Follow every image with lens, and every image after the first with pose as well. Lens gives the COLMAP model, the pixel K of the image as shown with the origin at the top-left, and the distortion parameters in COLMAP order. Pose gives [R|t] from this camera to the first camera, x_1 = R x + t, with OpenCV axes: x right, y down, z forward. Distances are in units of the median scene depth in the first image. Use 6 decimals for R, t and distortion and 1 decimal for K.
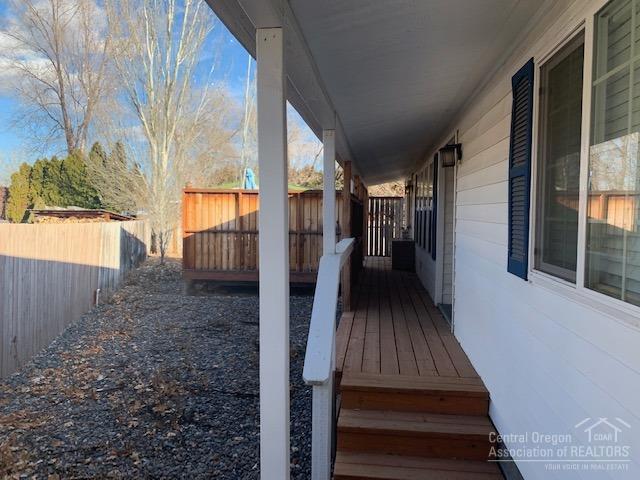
lens RADIAL K [[491.8, 0, 318.4], [0, 491.8, 238.8], [0, 0, 1]] dist [0.031399, -0.012091]
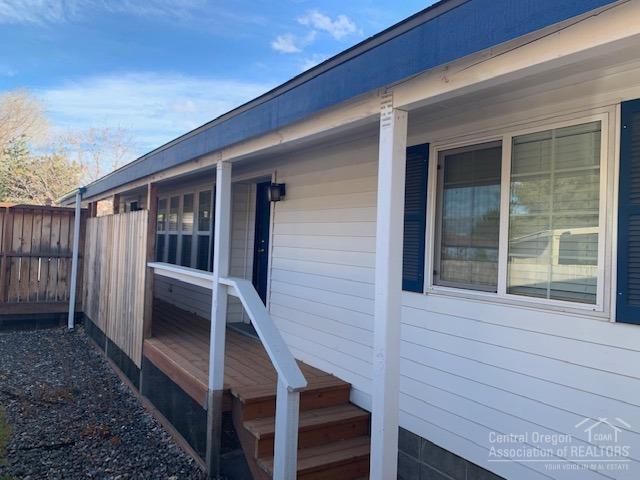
lens RADIAL K [[491.8, 0, 318.3], [0, 491.8, 239.6], [0, 0, 1]] dist [0.031399, -0.012091]
pose [[0.762756, 0.041273, 0.645368, -0.386051], [-0.010082, 0.998599, -0.051948, 0.002443], [-0.646608, 0.033117, 0.762103, 0.044957]]
